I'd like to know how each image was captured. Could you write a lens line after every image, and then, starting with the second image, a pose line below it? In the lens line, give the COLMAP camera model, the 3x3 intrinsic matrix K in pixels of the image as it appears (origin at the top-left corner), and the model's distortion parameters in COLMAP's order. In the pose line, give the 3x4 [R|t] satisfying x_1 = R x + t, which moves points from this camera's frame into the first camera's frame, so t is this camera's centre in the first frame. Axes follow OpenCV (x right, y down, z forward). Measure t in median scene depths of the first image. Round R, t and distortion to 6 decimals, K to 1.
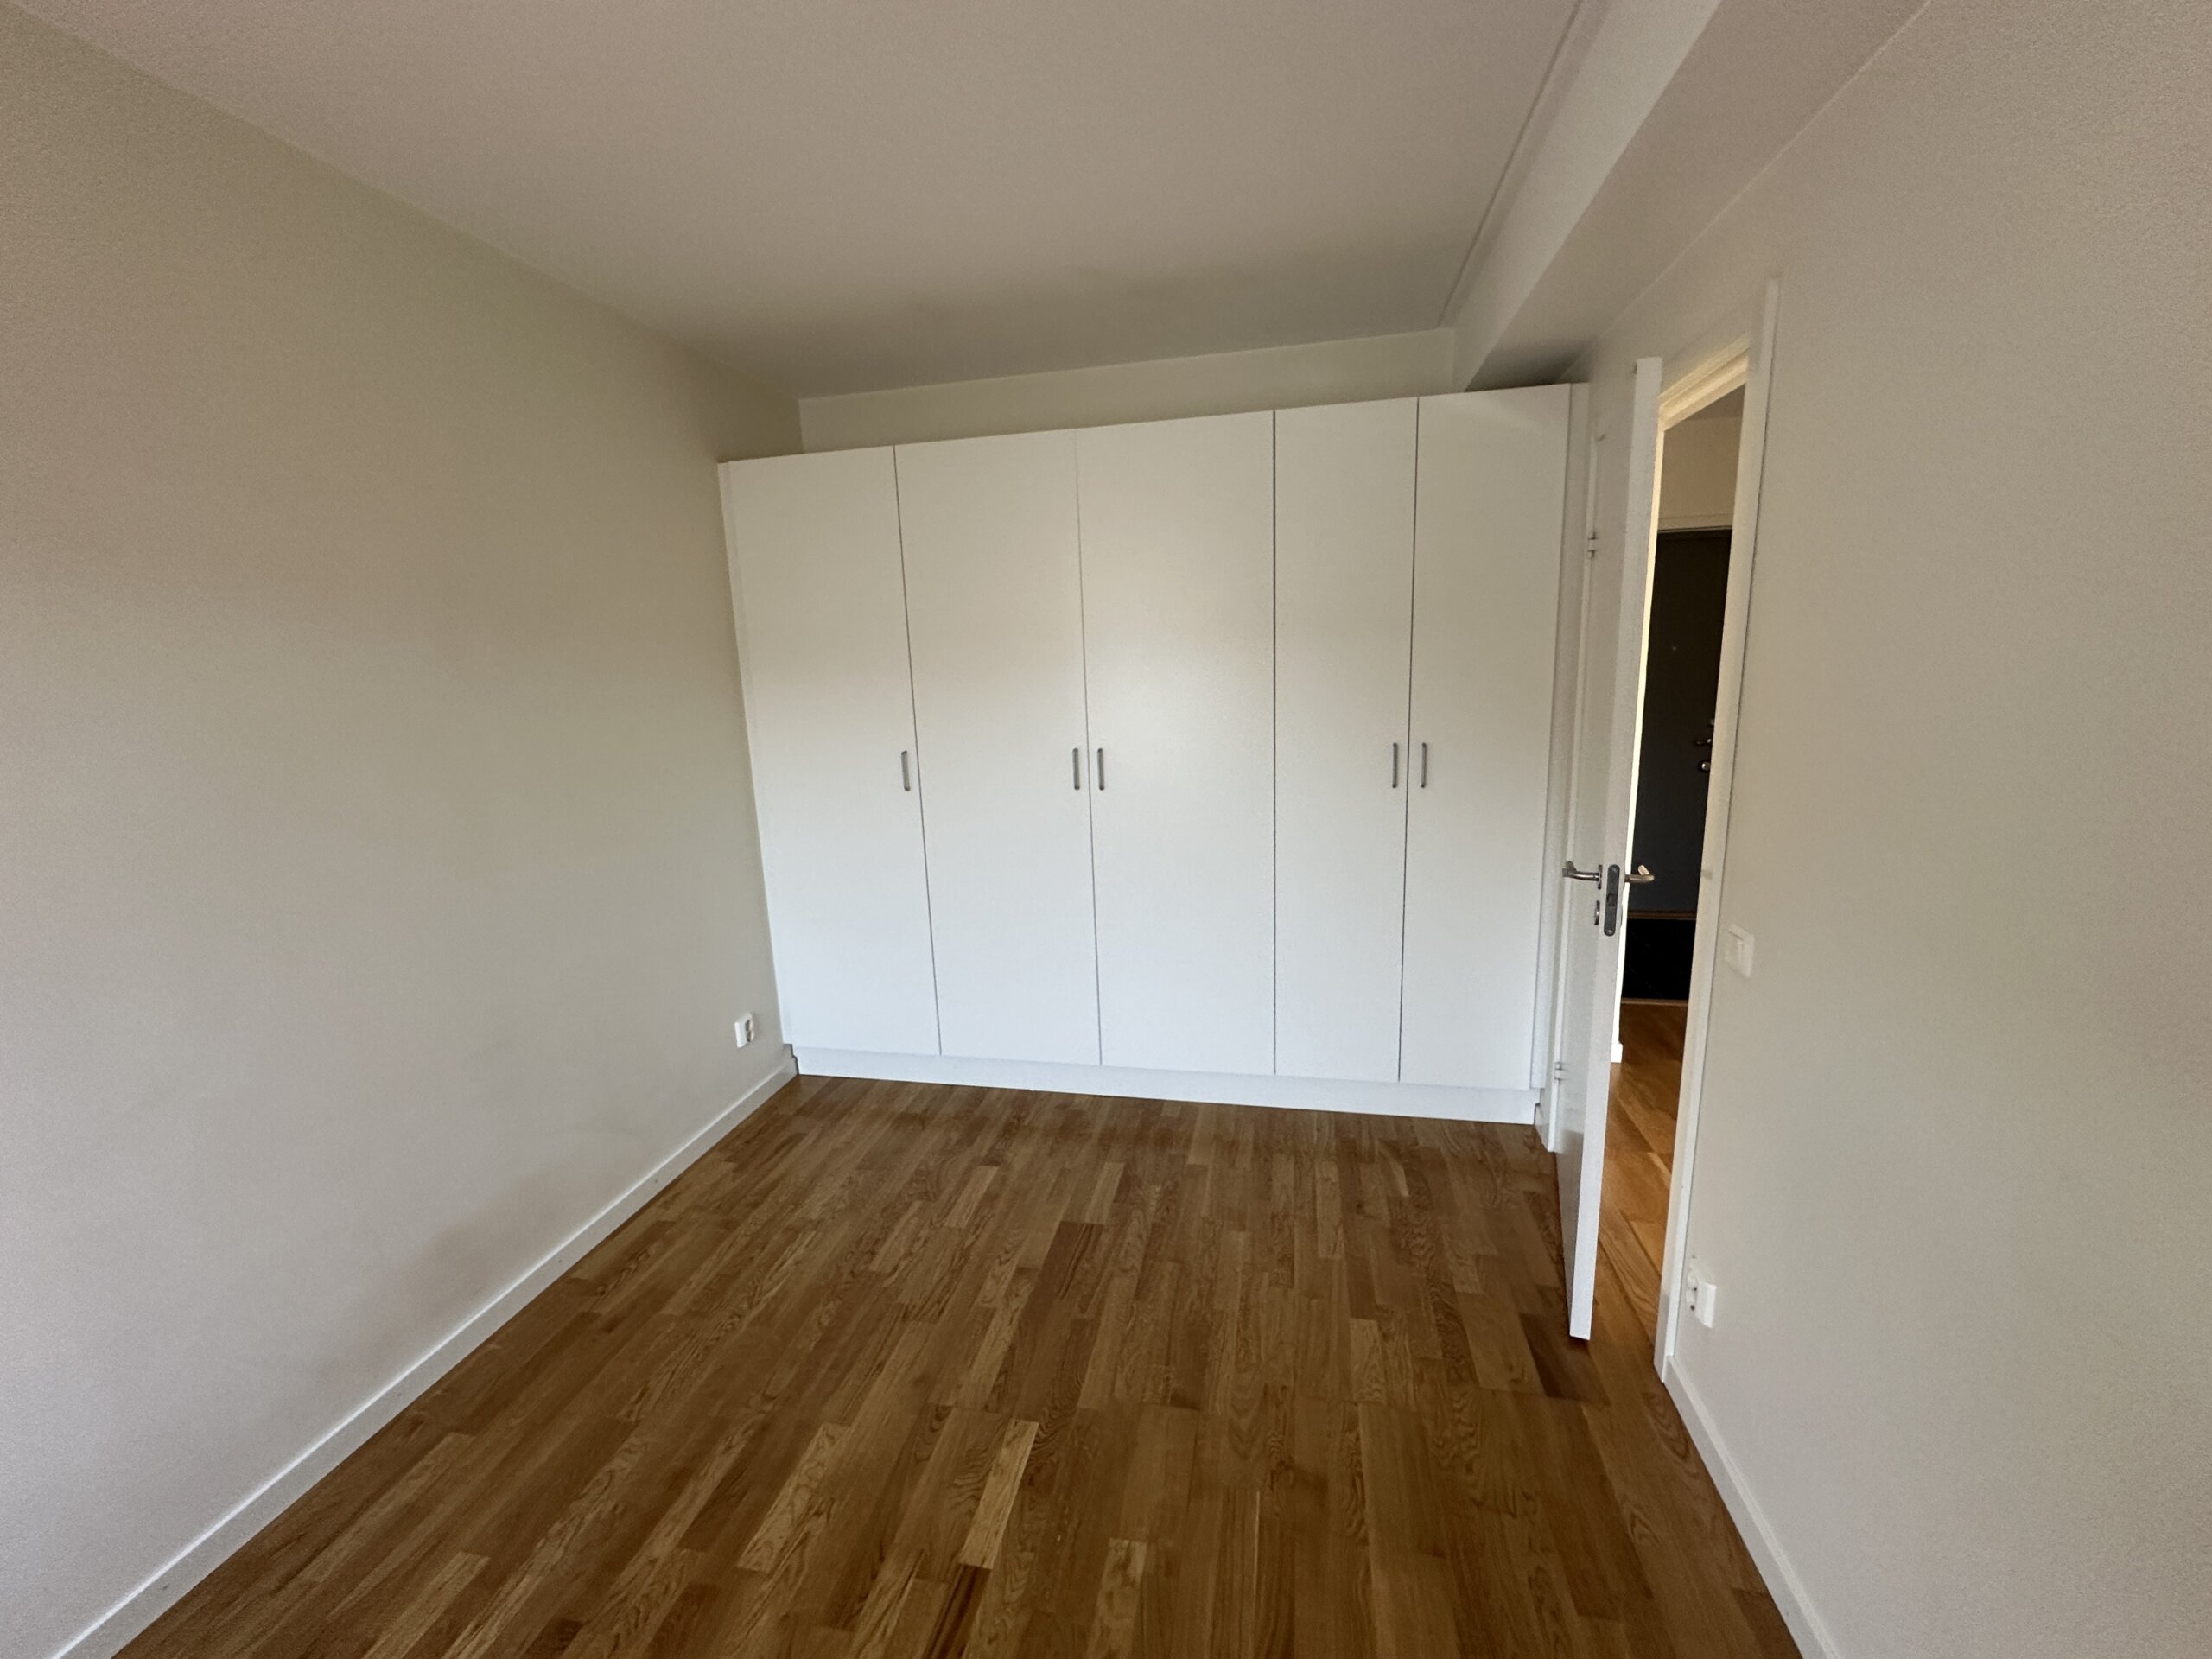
lens RADIAL K [[875.3, 0, 1106.6], [0, 875.3, 826.9], [0, 0, 1]] dist [-0.002719, -0.000317]
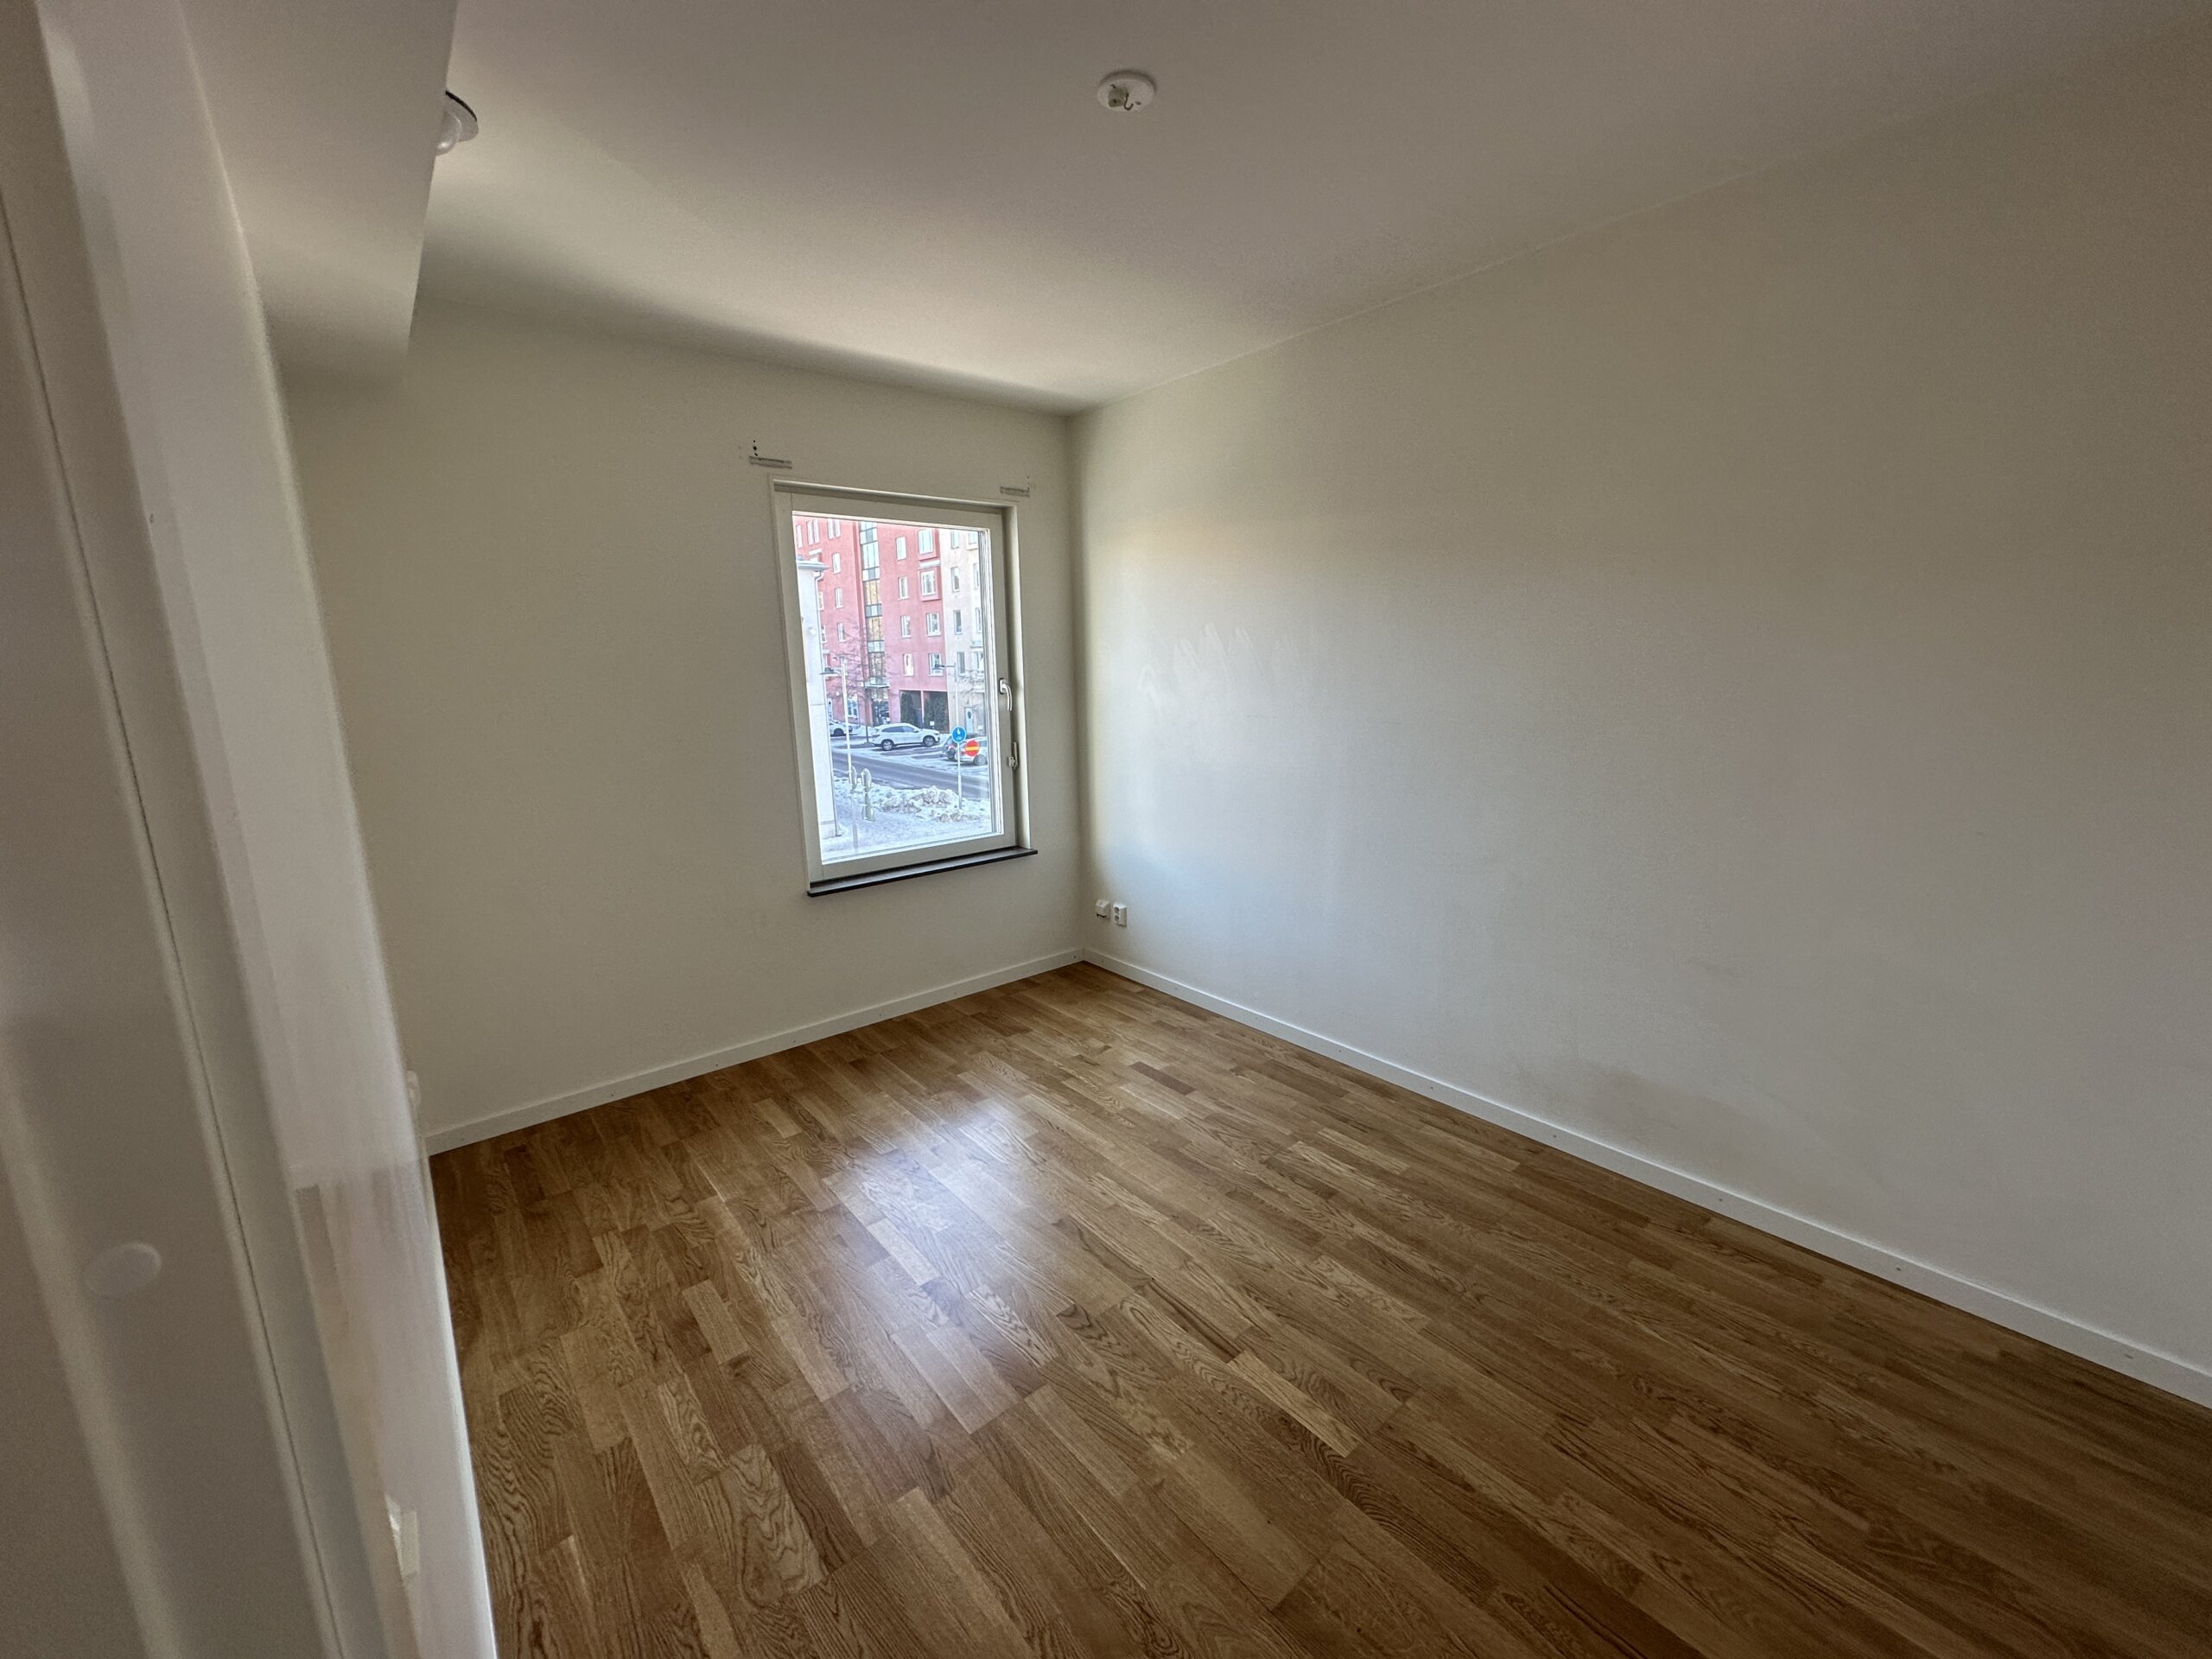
lens RADIAL K [[875.3, 0, 1106.6], [0, 875.3, 826.9], [0, 0, 1]] dist [-0.002719, -0.000317]
pose [[-0.613590, 0.199490, -0.764010, 0.675821], [-0.107976, 0.937274, 0.331448, -0.229849], [0.782208, 0.285868, -0.553562, 1.169449]]
